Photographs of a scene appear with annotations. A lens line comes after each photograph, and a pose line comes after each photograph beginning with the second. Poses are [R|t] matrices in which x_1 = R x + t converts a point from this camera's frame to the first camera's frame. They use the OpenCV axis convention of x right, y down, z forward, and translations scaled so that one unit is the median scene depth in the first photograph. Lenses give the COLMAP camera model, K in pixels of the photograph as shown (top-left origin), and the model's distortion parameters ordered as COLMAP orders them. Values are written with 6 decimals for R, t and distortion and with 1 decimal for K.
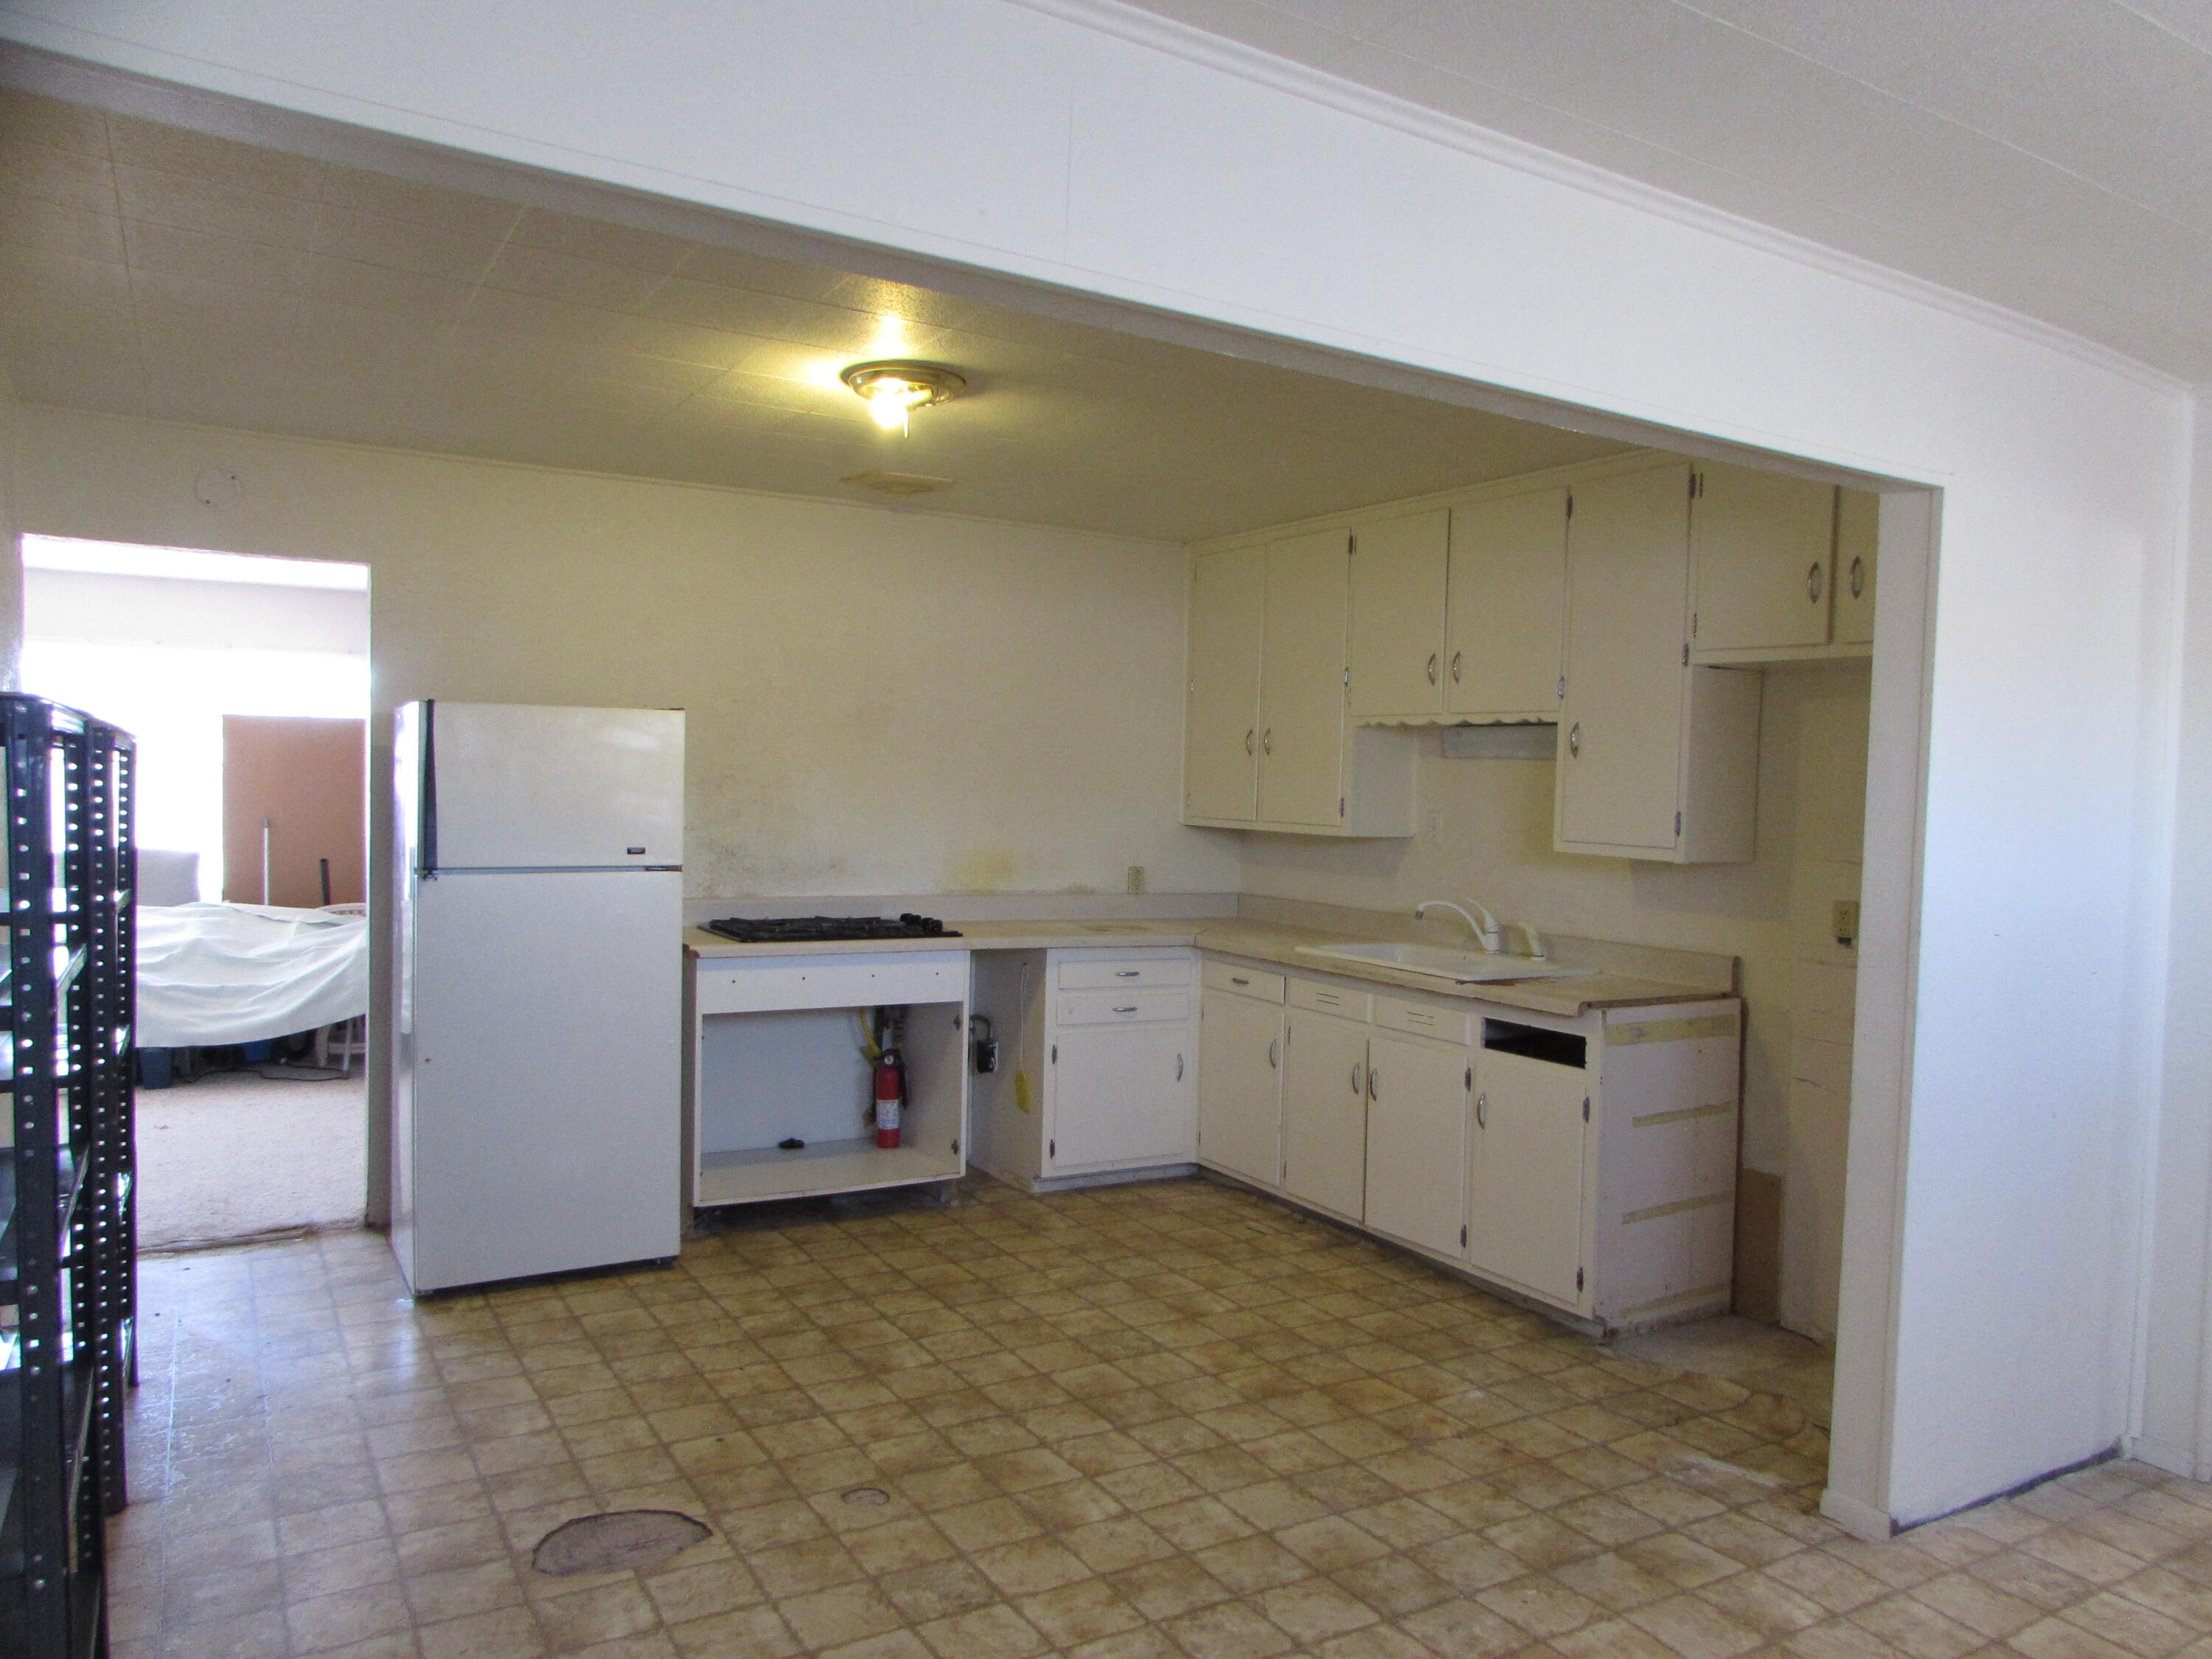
lens RADIAL K [[1550.3, 0, 1106.0], [0, 1550.3, 829.5], [0, 0, 1]] dist [0.070838, -0.001531]
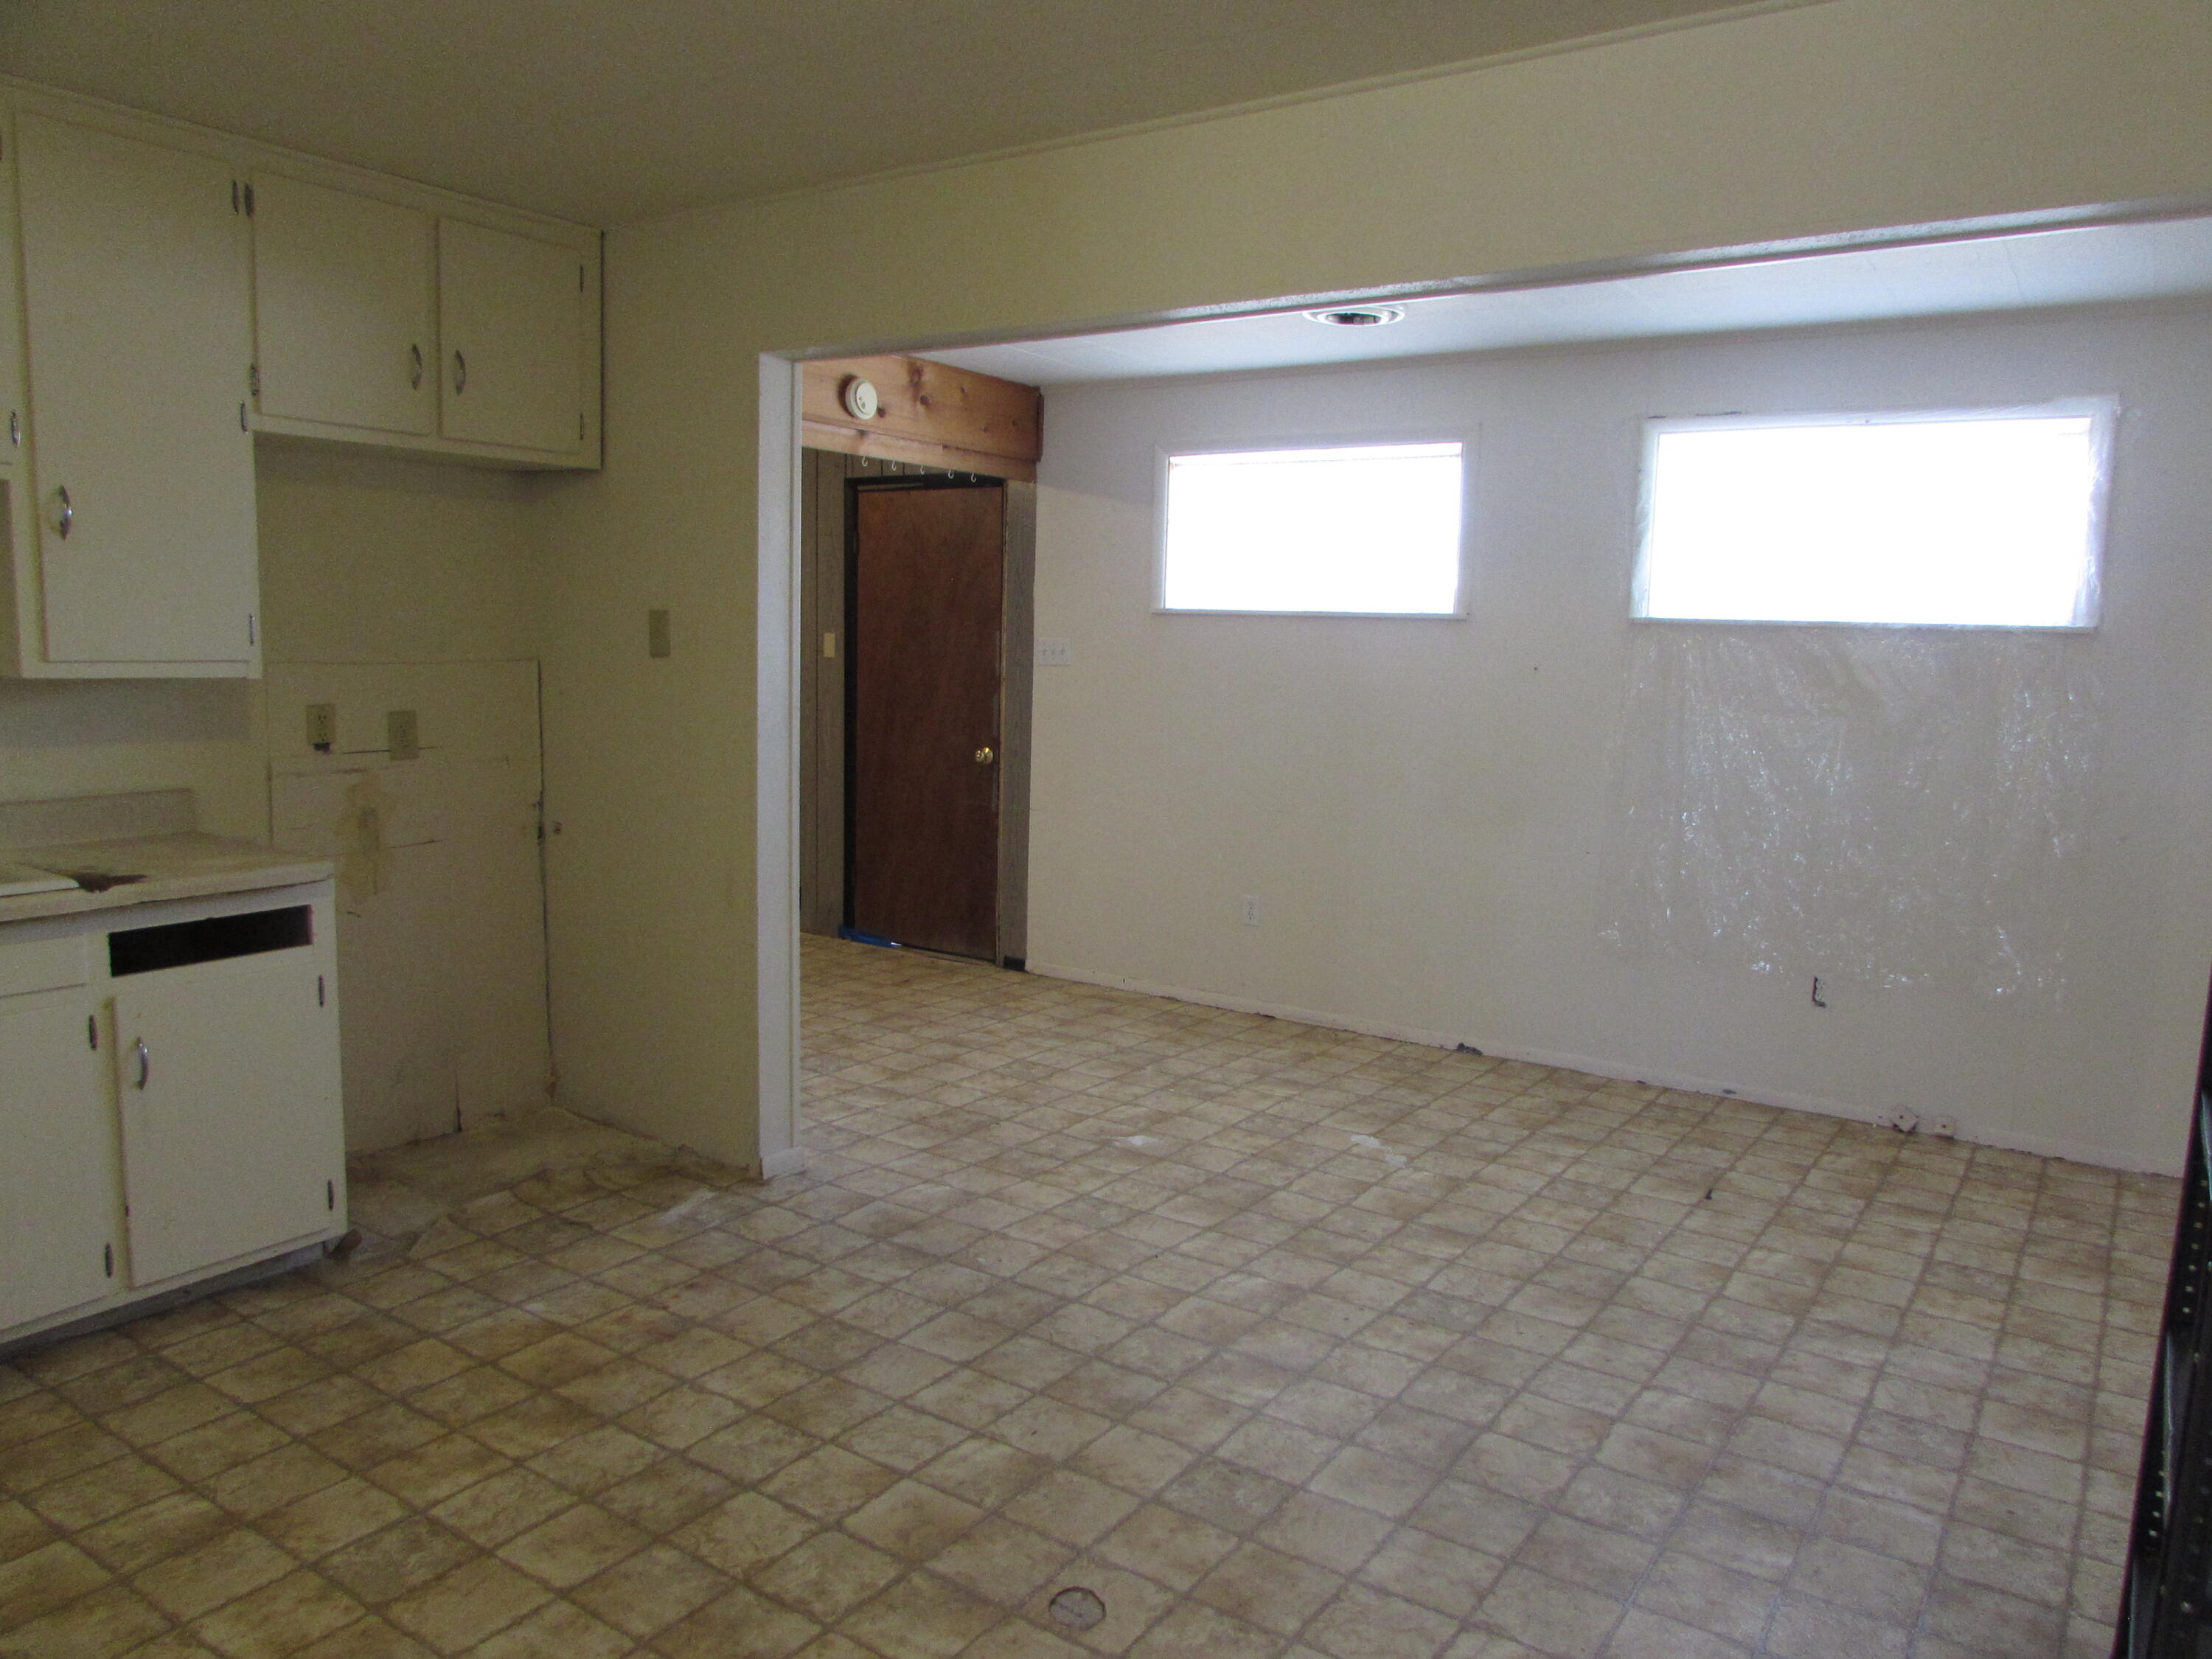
lens RADIAL K [[1591.9, 0, 1103.7], [0, 1591.9, 873.3], [0, 0, 1]] dist [-0.002406, -0.000020]
pose [[-0.401530, -0.179920, 0.897999, -0.507500], [-0.006026, 0.981011, 0.193858, -0.036552], [-0.915826, 0.072428, -0.394990, 0.836363]]
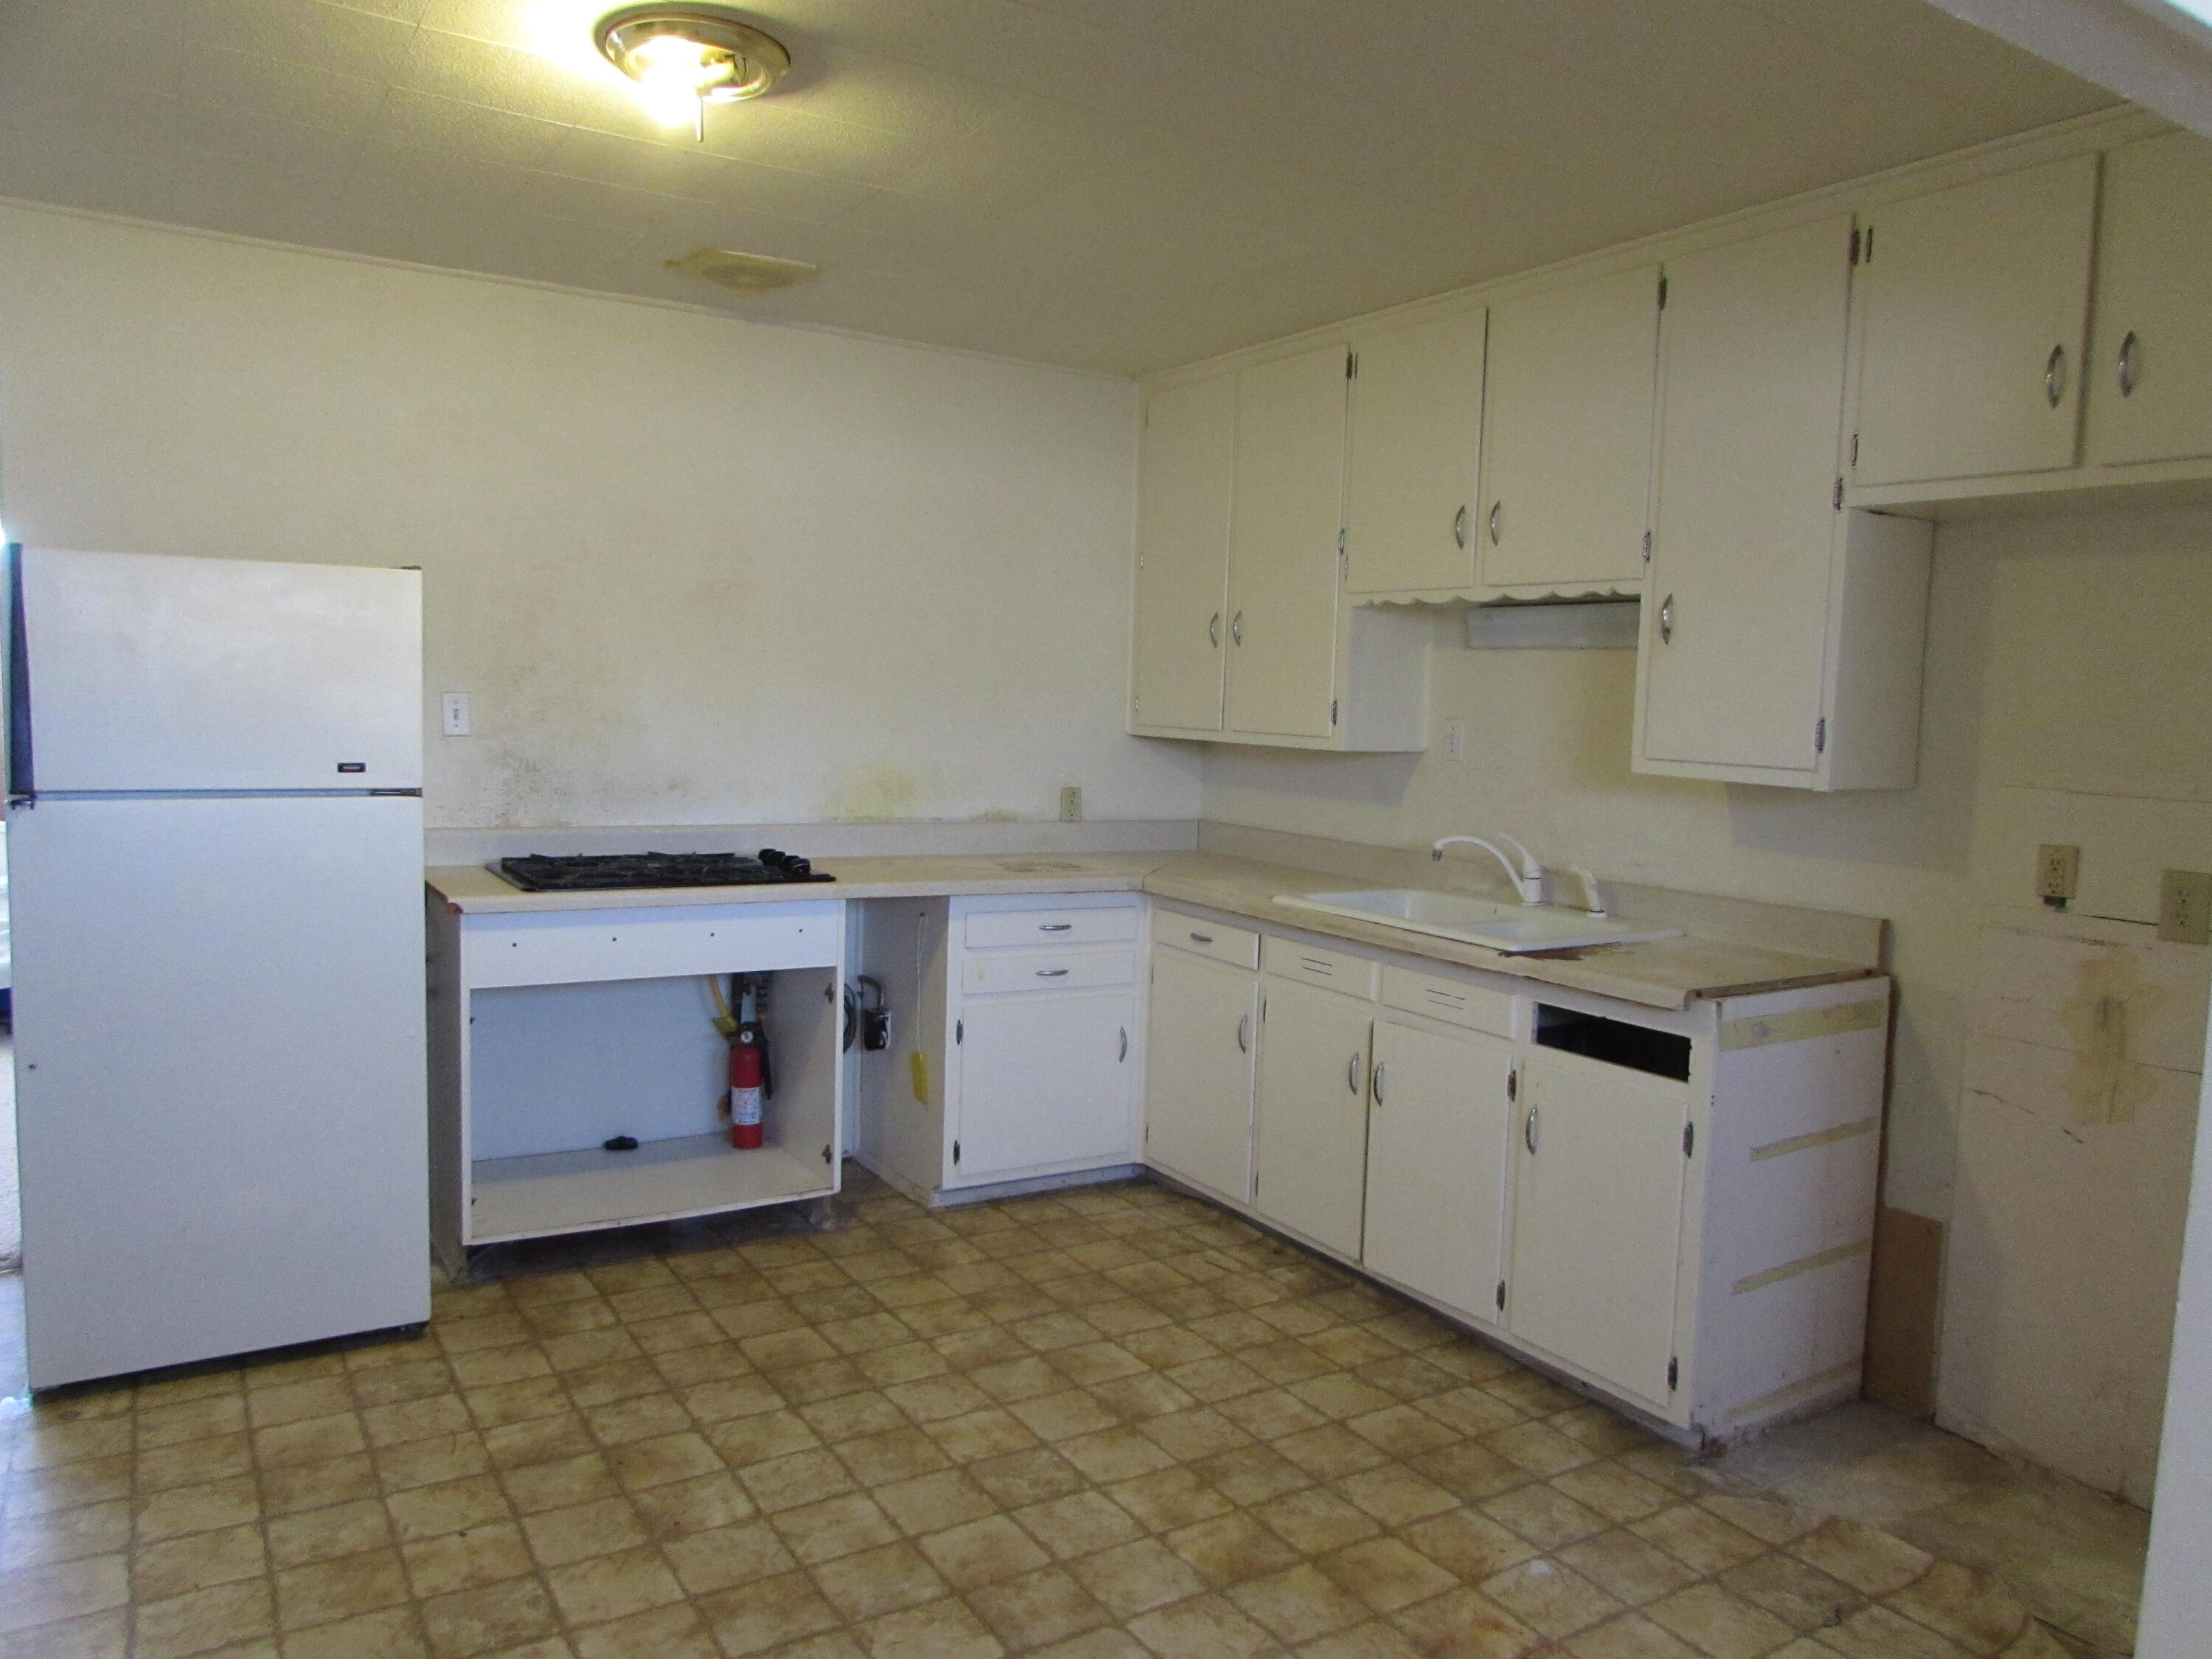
lens RADIAL K [[1573.1, 0, 1116.0], [0, 1573.1, 839.8], [0, 0, 1]] dist [0.083036, -0.020232]
pose [[0.999419, 0.002814, 0.033962, 0.020752], [-0.004963, 0.997979, 0.063346, -0.000480], [-0.033715, -0.063478, 0.997414, 0.262713]]
